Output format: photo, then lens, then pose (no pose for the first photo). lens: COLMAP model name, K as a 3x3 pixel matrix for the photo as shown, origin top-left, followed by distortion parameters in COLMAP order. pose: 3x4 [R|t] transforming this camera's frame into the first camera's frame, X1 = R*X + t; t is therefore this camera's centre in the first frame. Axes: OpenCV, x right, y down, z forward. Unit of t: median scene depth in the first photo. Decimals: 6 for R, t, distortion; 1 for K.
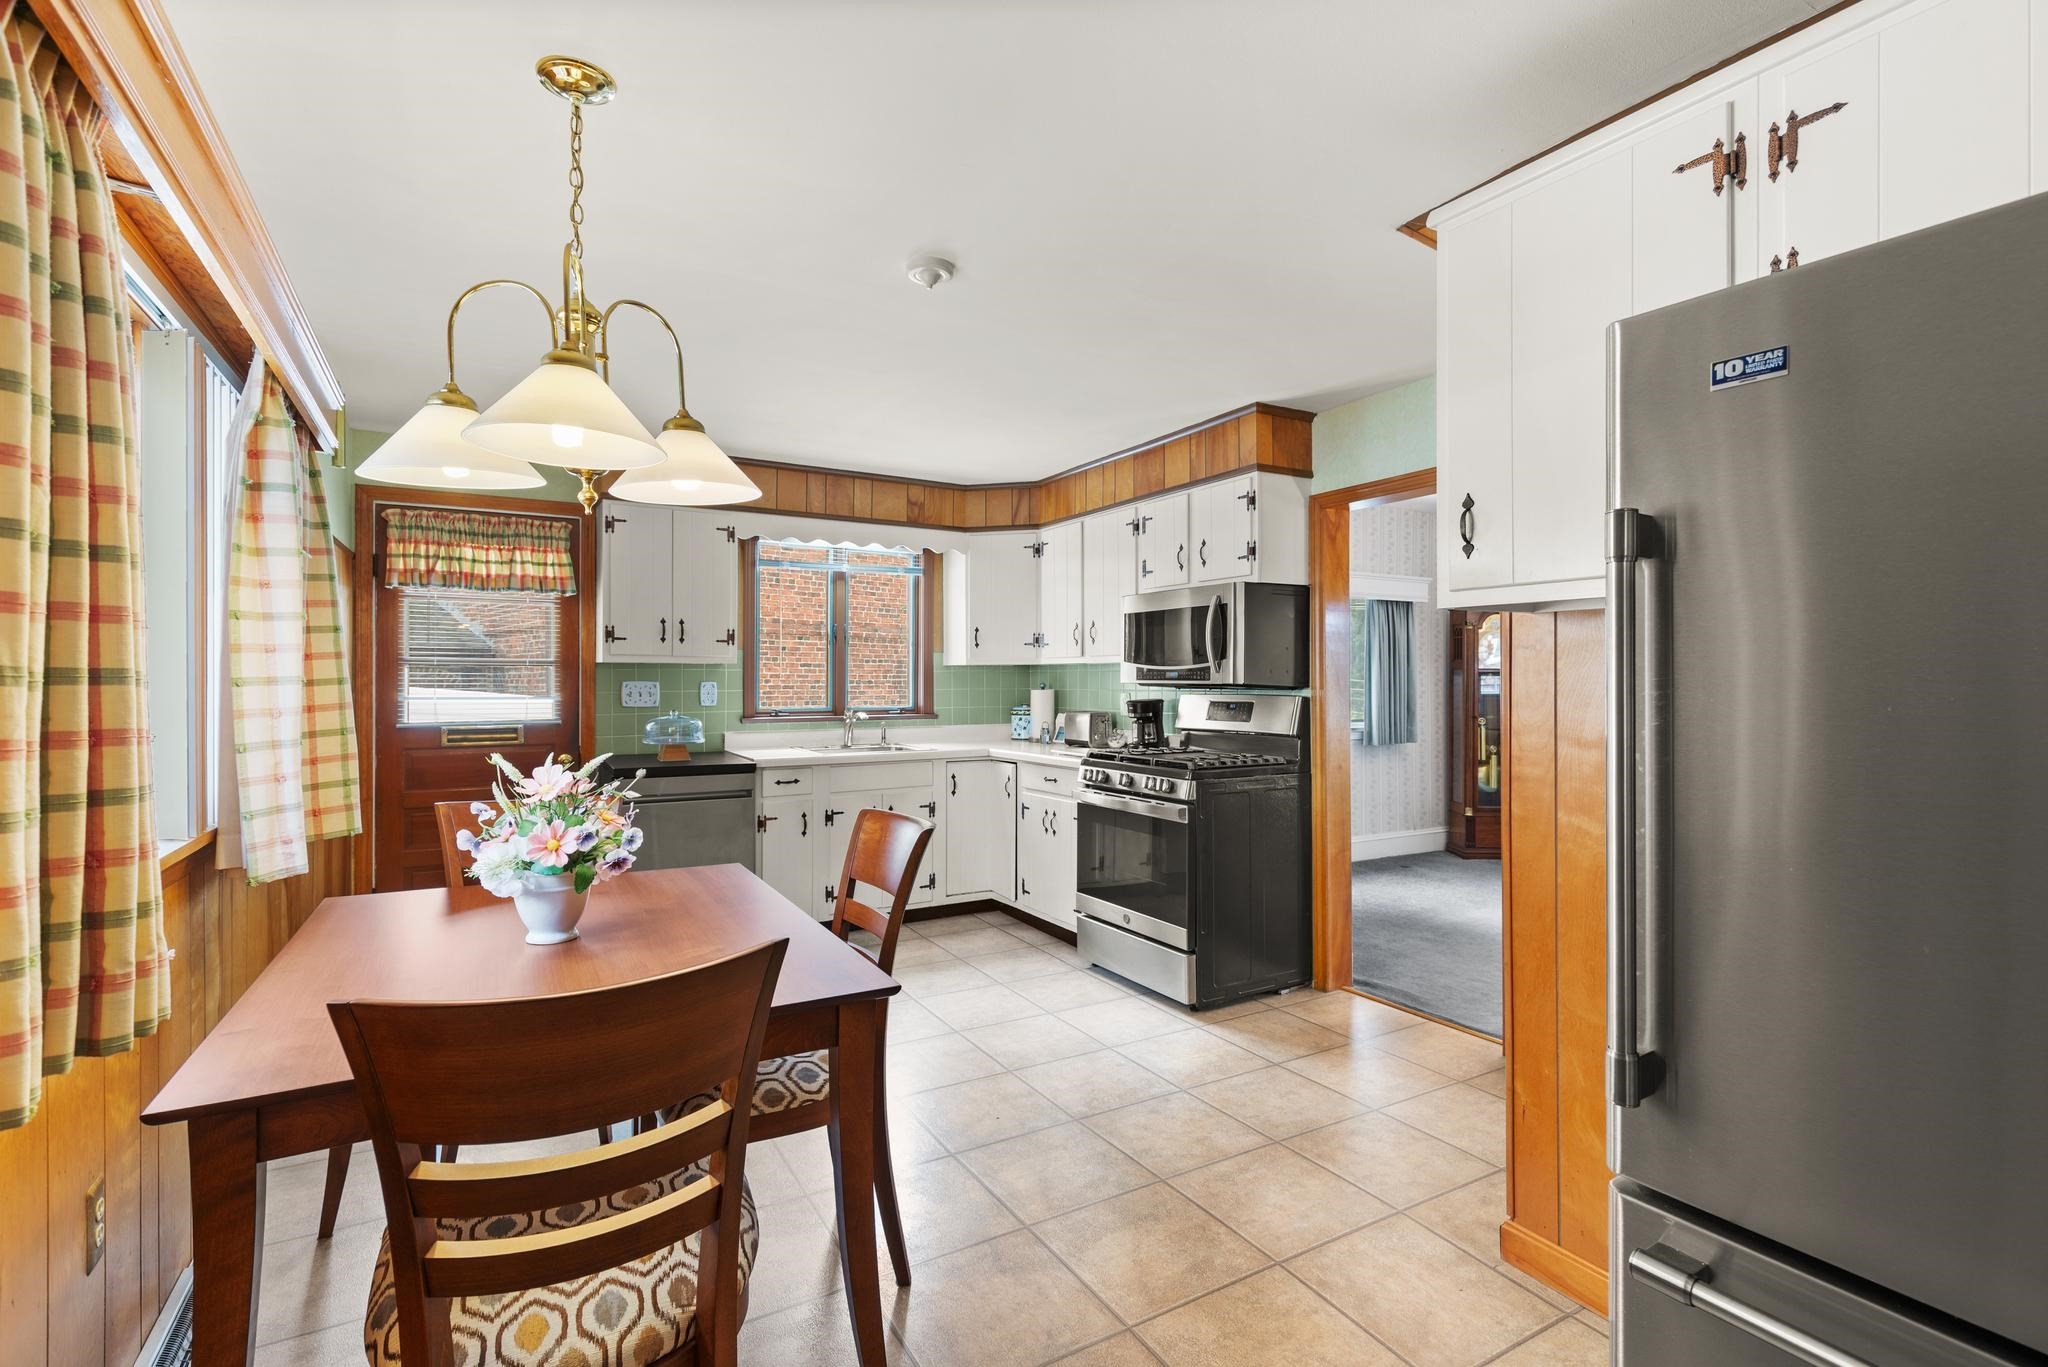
lens RADIAL K [[949.2, 0, 1030.1], [0, 949.2, 671.5], [0, 0, 1]] dist [0.006107, -0.000028]
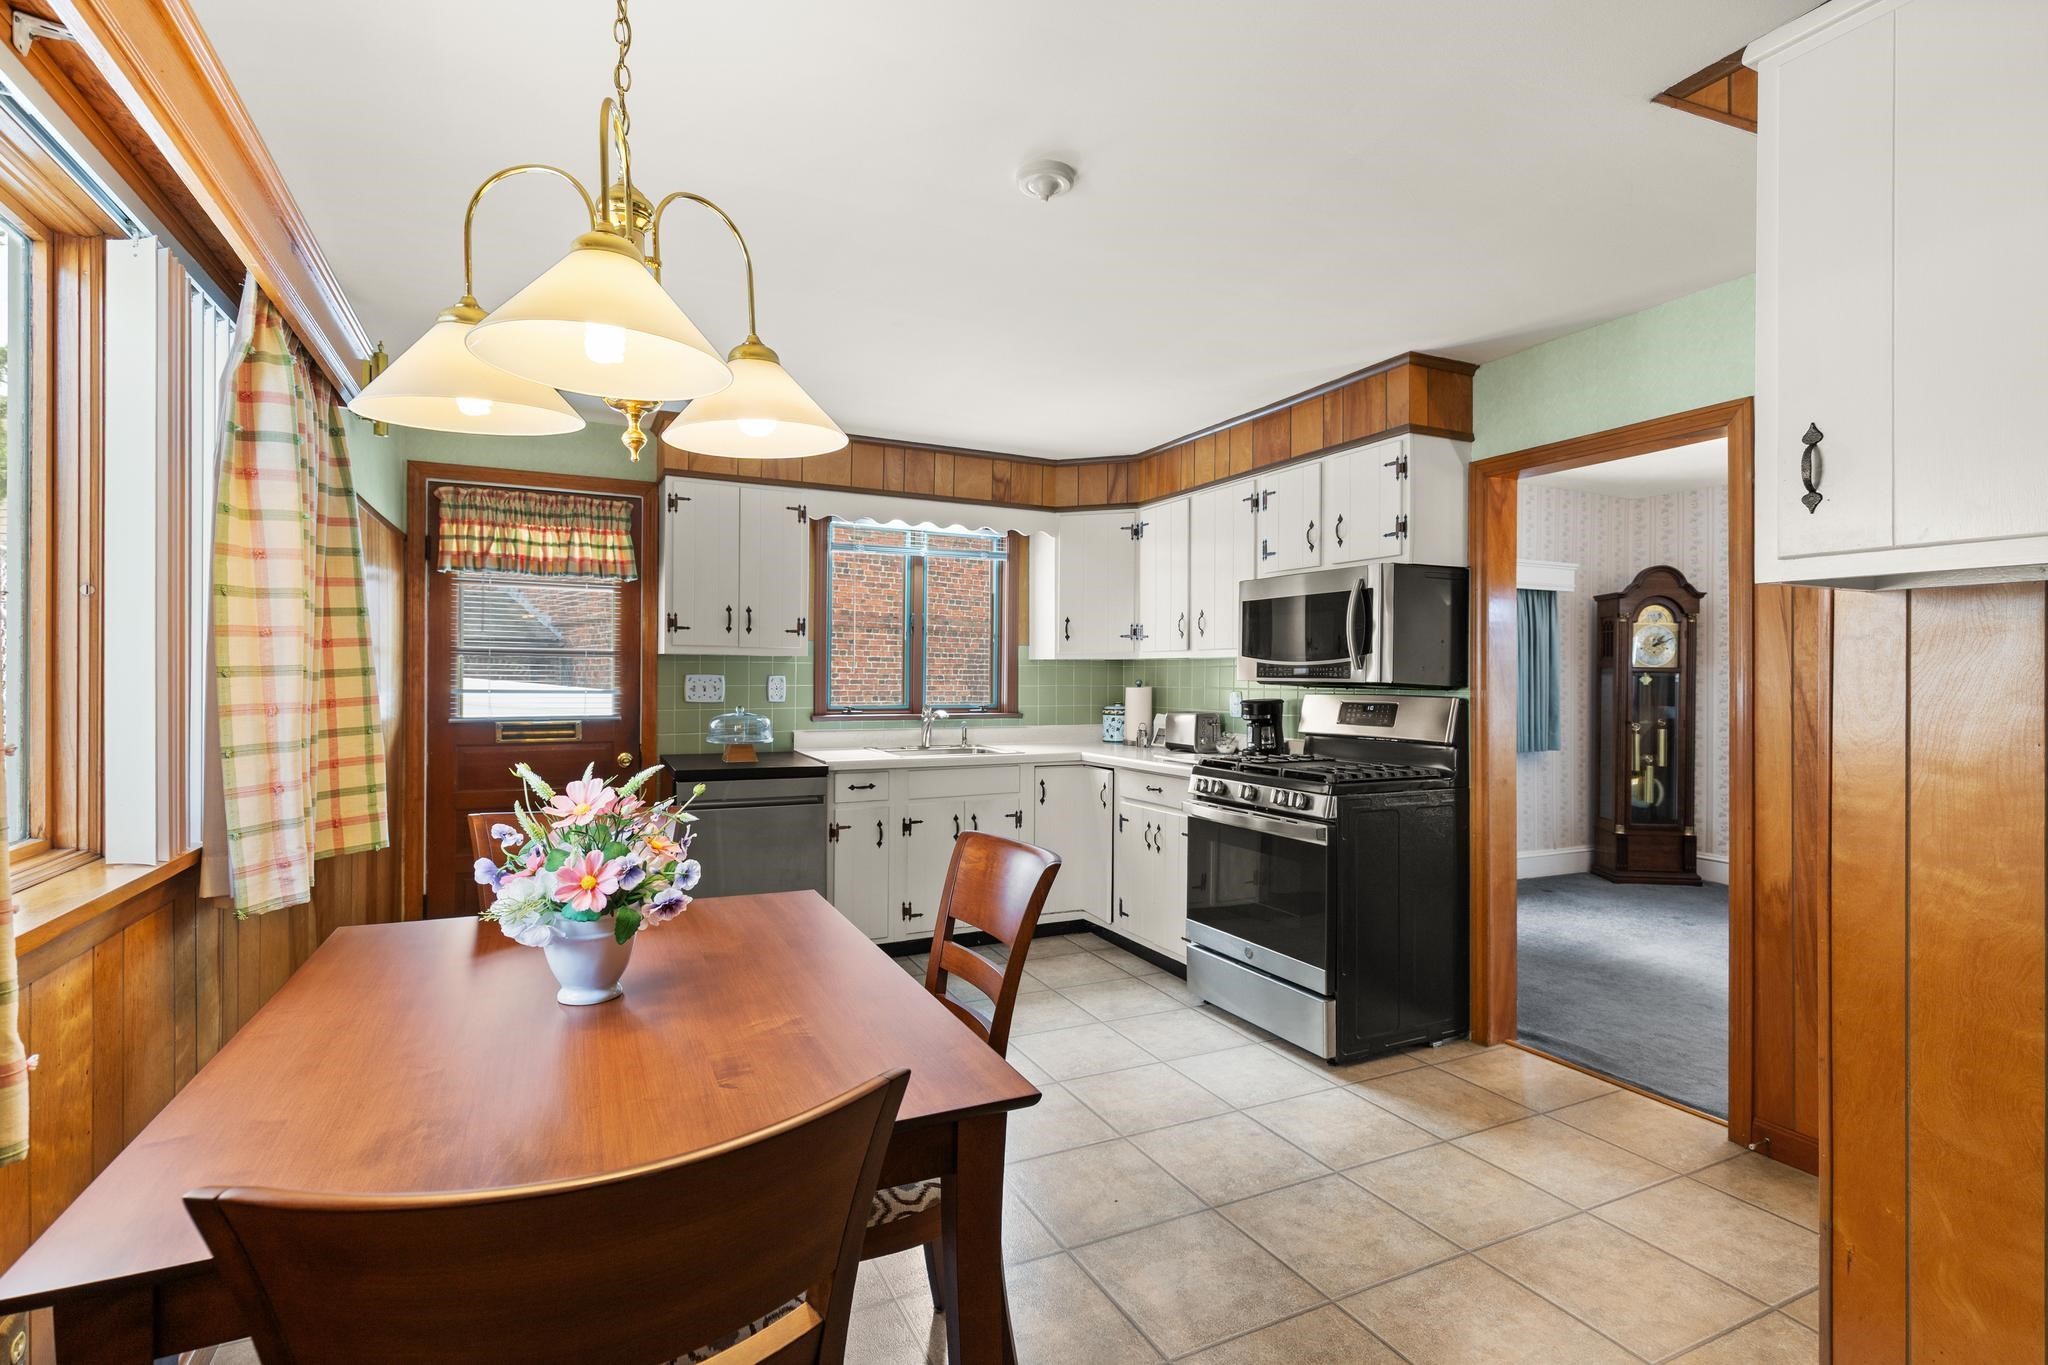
lens RADIAL K [[949.2, 0, 1021.0], [0, 949.2, 672.1], [0, 0, 1]] dist [0.006107, -0.000028]
pose [[0.997420, 0.007105, -0.071437, -0.045451], [-0.006764, 0.999965, 0.005019, 0.001389], [0.071470, -0.004523, 0.997432, 0.121270]]
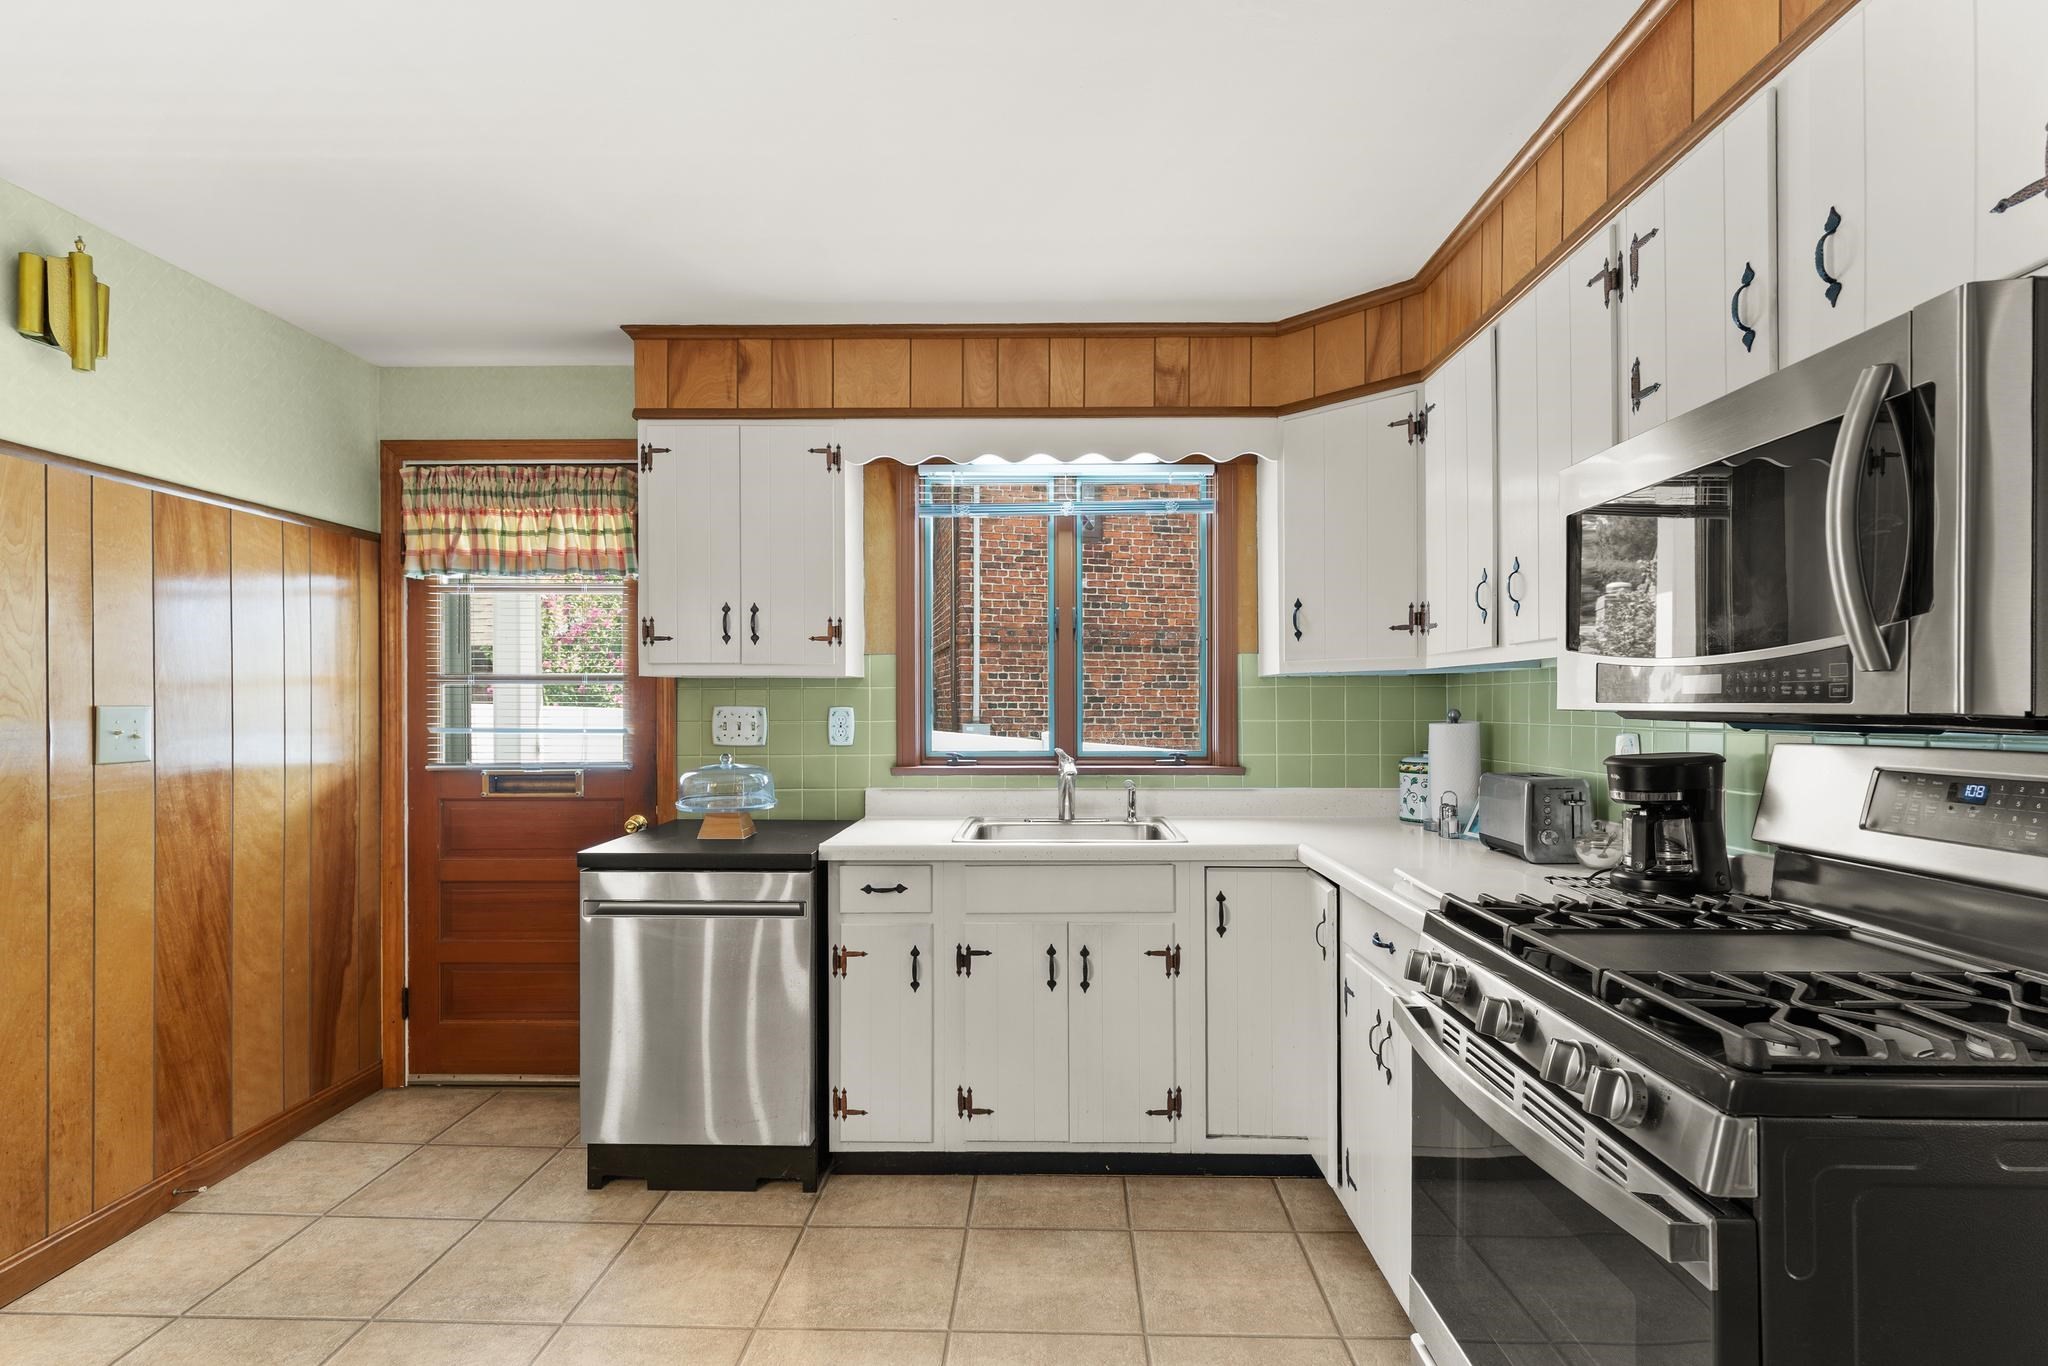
lens RADIAL K [[1002.0, 0, 1028.8], [0, 1002.0, 700.5], [0, 0, 1]] dist [0.011441, -0.002157]
pose [[0.851376, -0.003768, -0.524542, 0.137883], [0.006372, 0.999975, 0.003159, 0.006591], [0.524517, -0.006032, 0.851379, 0.624281]]
